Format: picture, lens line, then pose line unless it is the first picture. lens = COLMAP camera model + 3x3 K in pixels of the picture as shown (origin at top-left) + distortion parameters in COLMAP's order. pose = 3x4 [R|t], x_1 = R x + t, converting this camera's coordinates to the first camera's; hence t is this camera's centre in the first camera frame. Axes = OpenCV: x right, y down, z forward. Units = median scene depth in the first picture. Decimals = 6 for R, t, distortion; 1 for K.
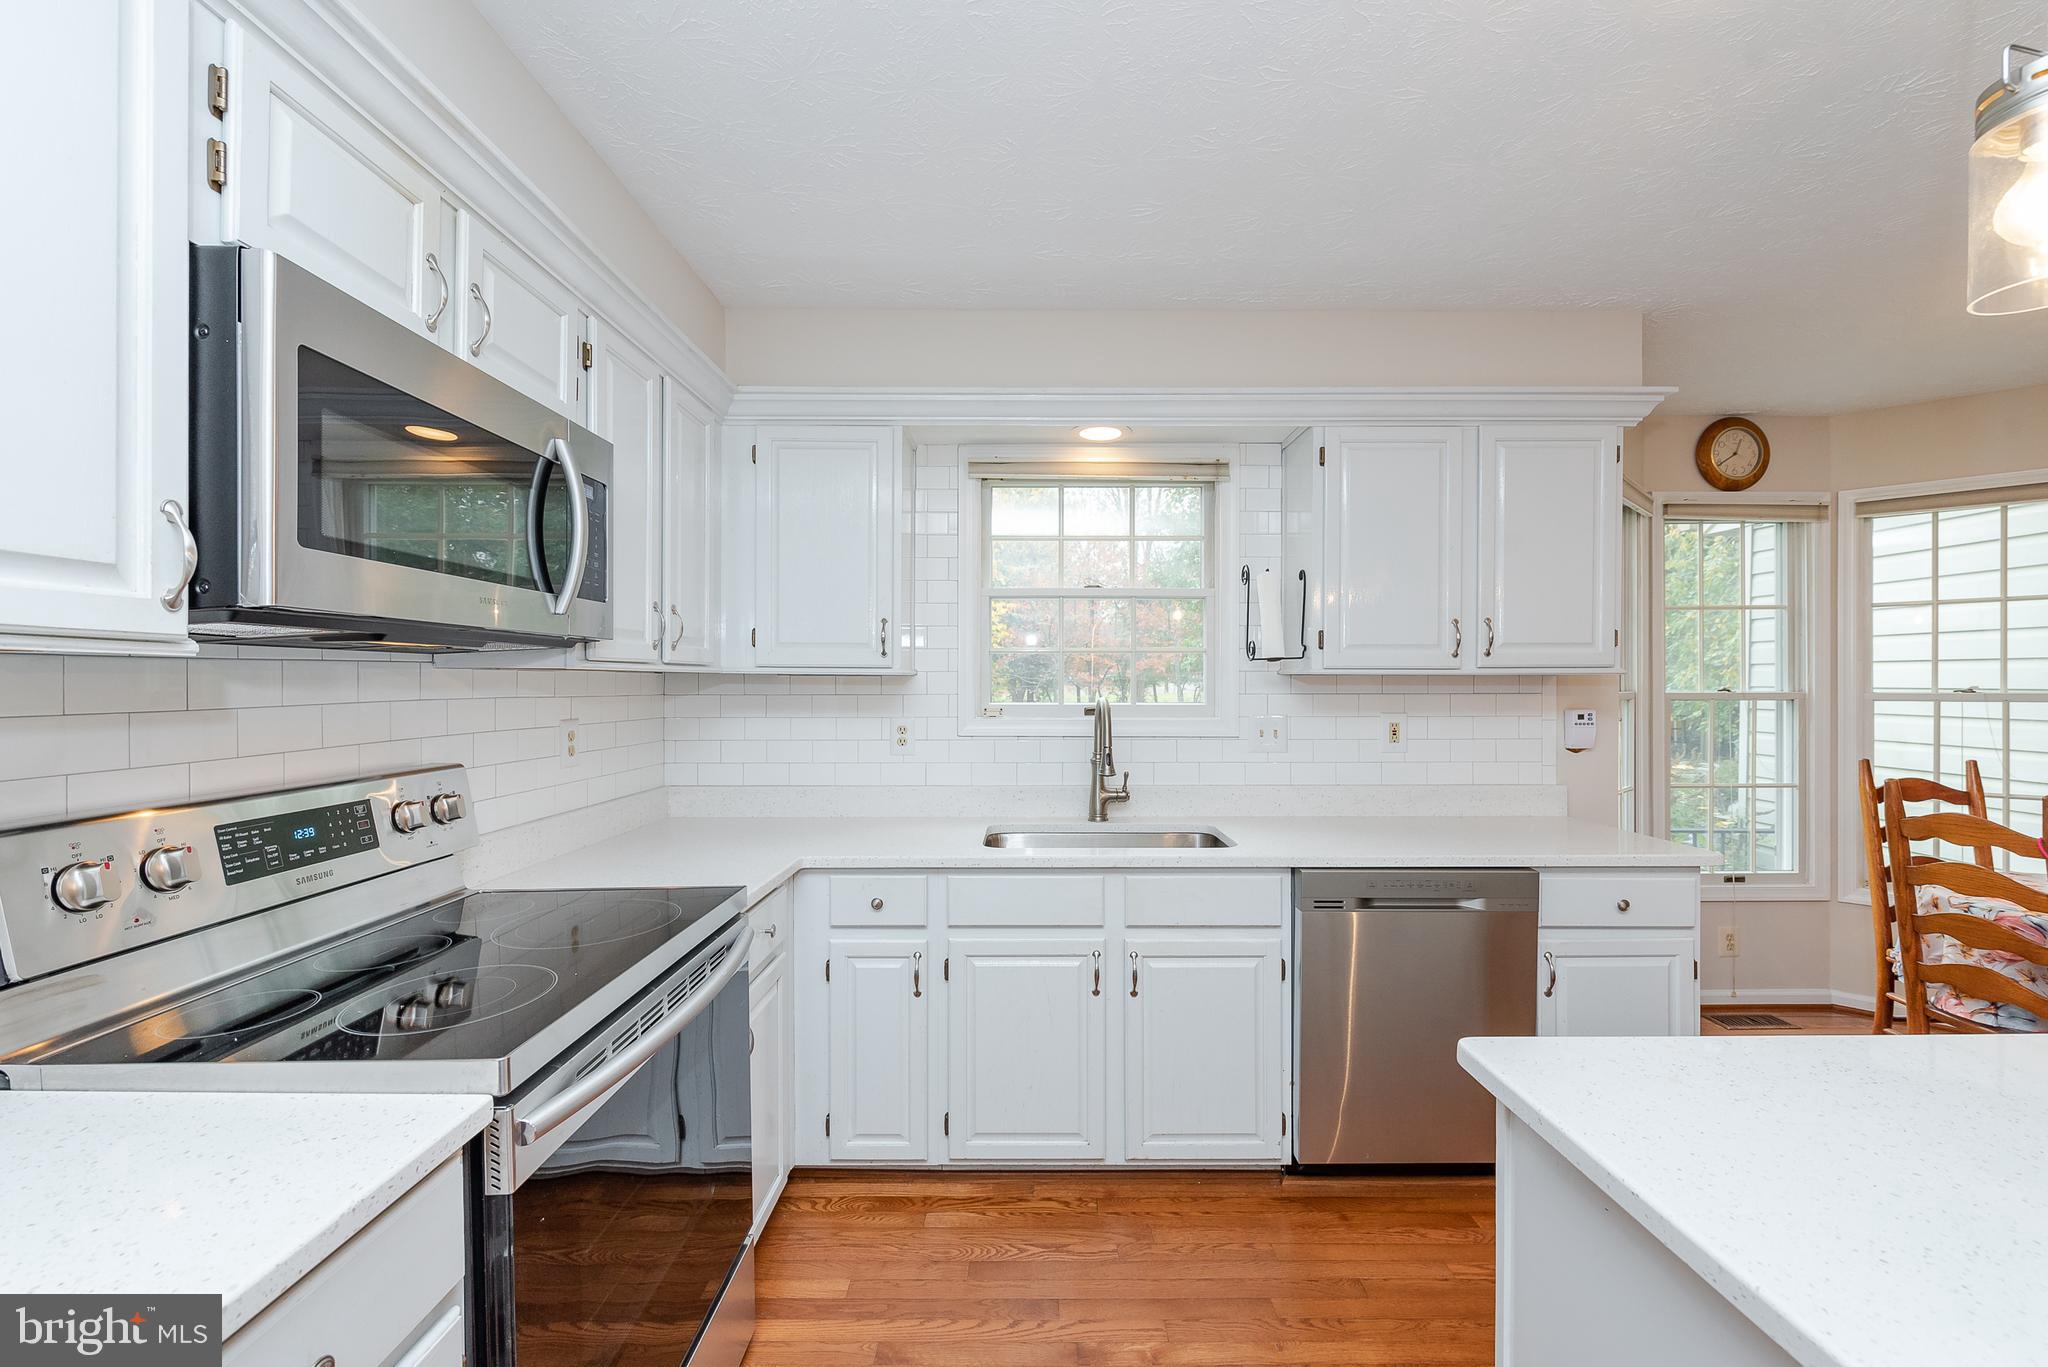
lens RADIAL K [[807.0, 0, 1030.5], [0, 807.0, 686.8], [0, 0, 1]] dist [0.005709, -0.004193]
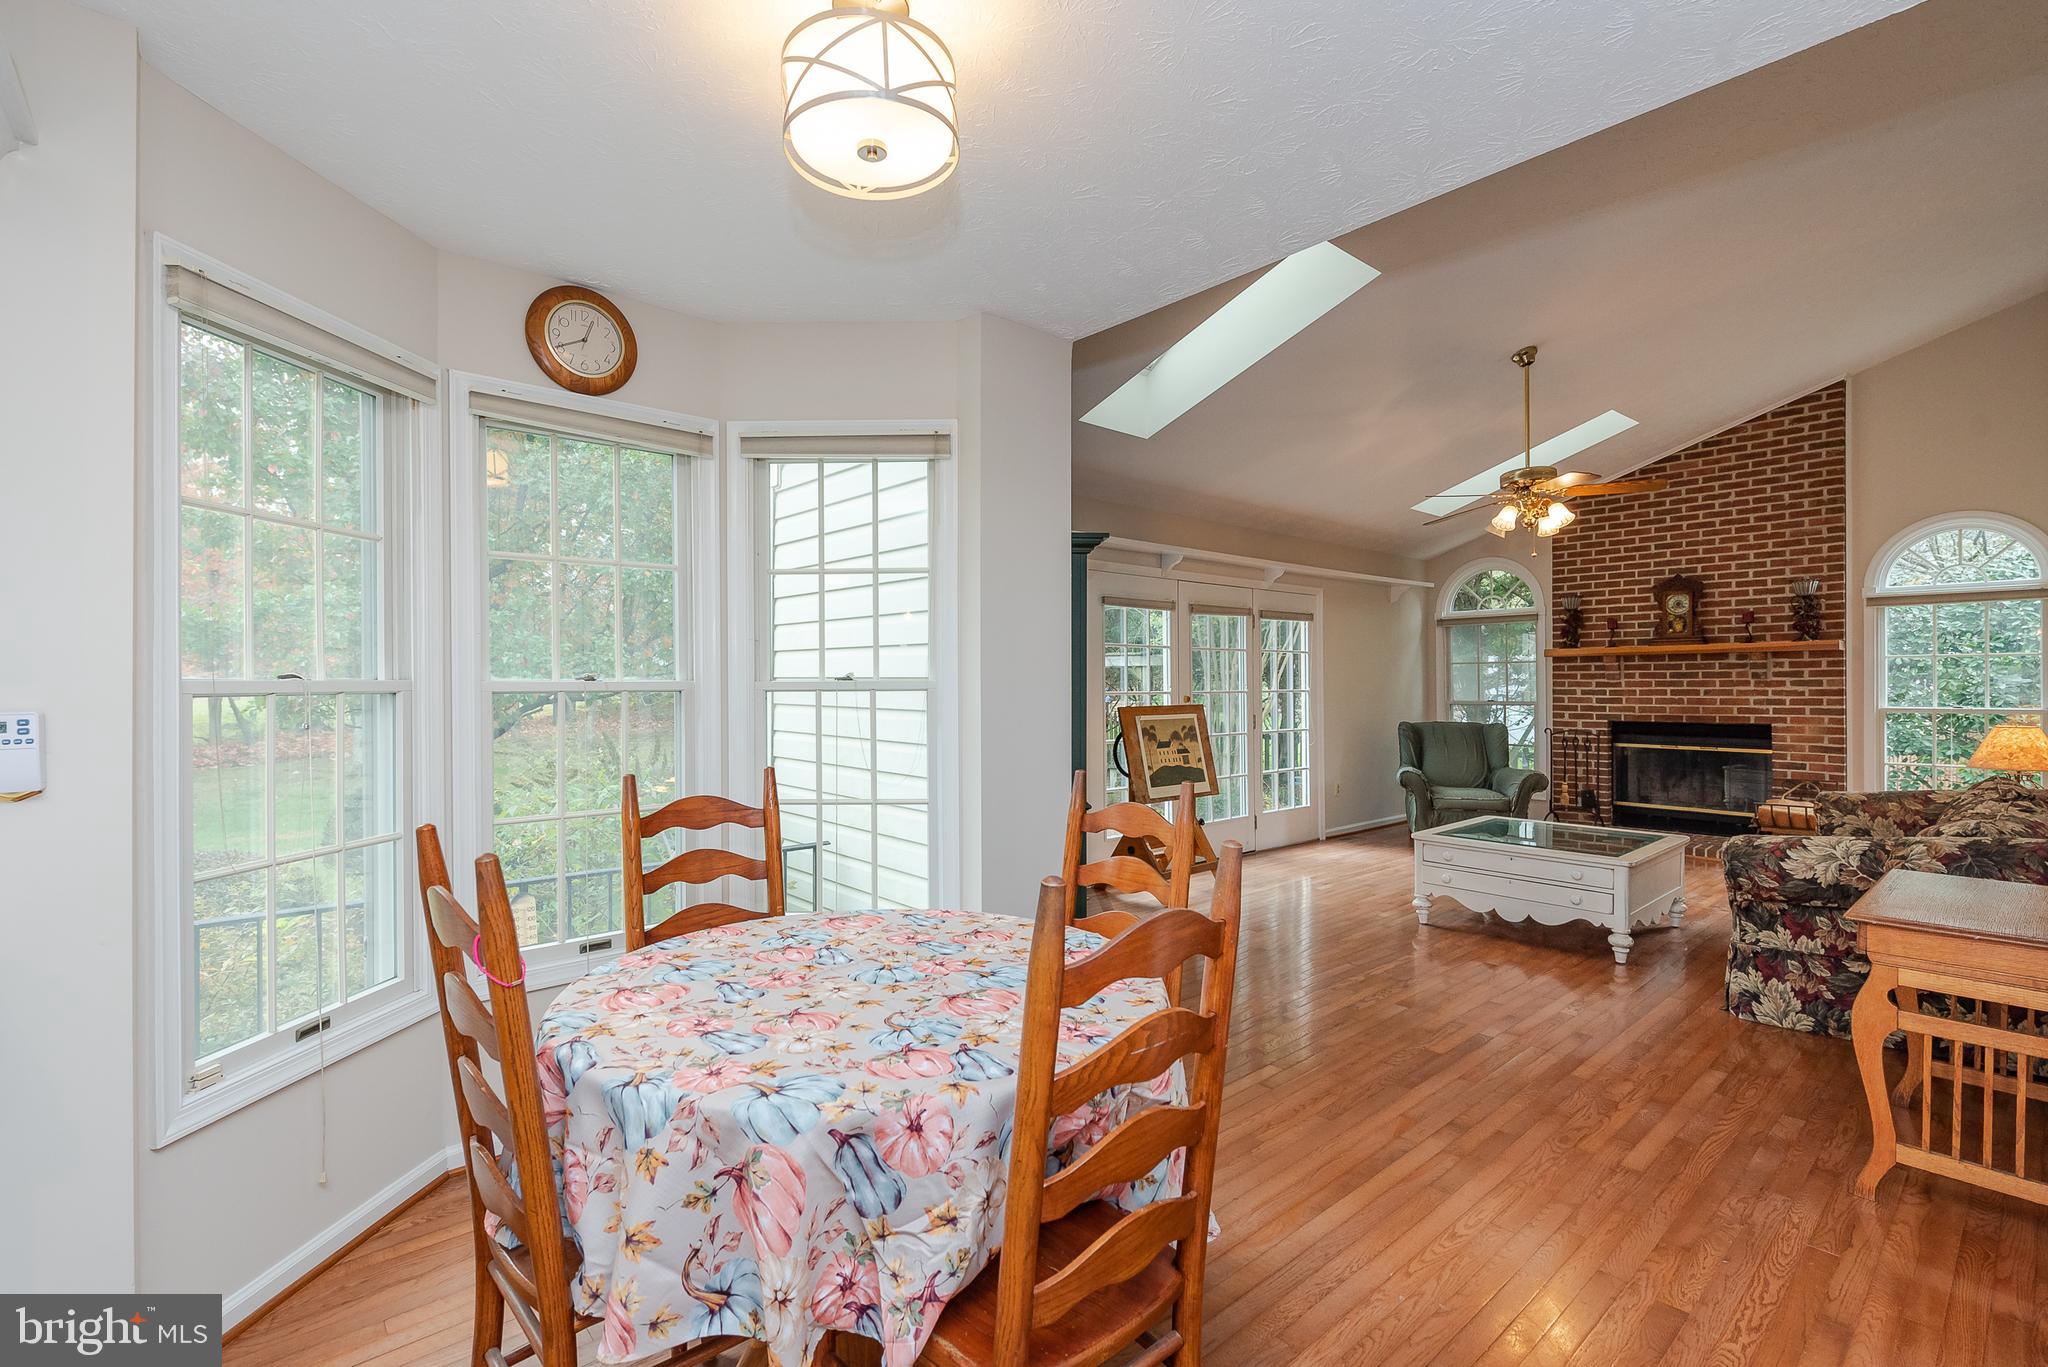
lens RADIAL K [[907.8, 0, 1010.4], [0, 907.8, 679.5], [0, 0, 1]] dist [-0.002112, -0.000539]
pose [[0.759086, -0.000358, 0.650990, 0.875237], [0.005547, 0.999967, -0.005917, 0.016605], [-0.650967, 0.008102, 0.759063, 0.226570]]
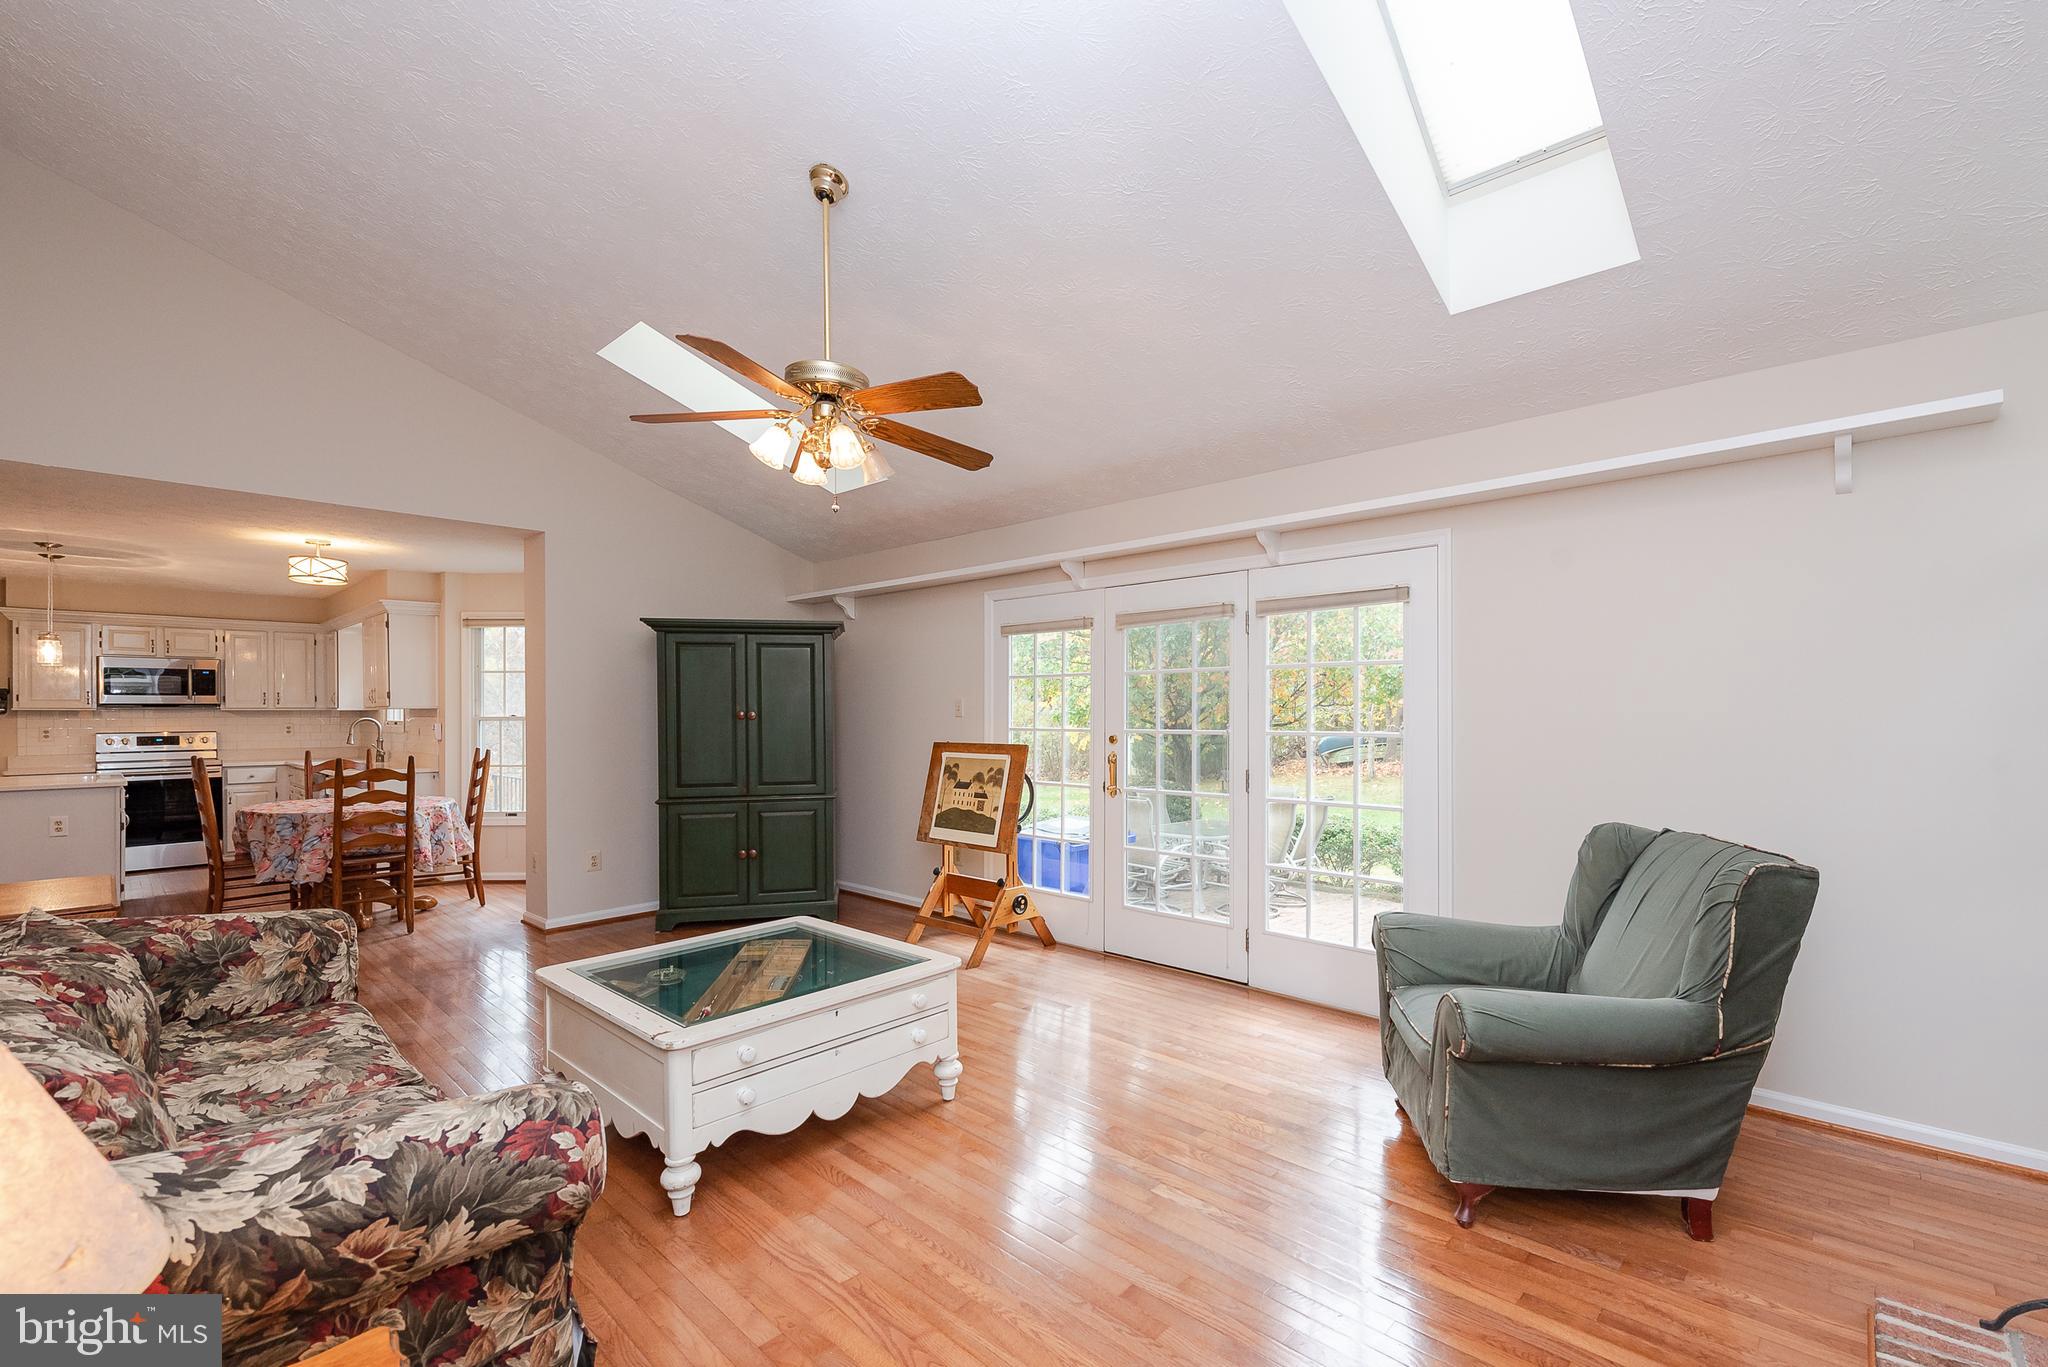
lens RADIAL K [[889.7, 0, 1030.4], [0, 889.7, 709.7], [0, 0, 1]] dist [0.008311, -0.000066]
pose [[0.730641, -0.002579, -0.682757, 4.148304], [0.003069, 0.999995, -0.000493, -0.005287], [0.682755, -0.001735, 0.730645, 0.302952]]
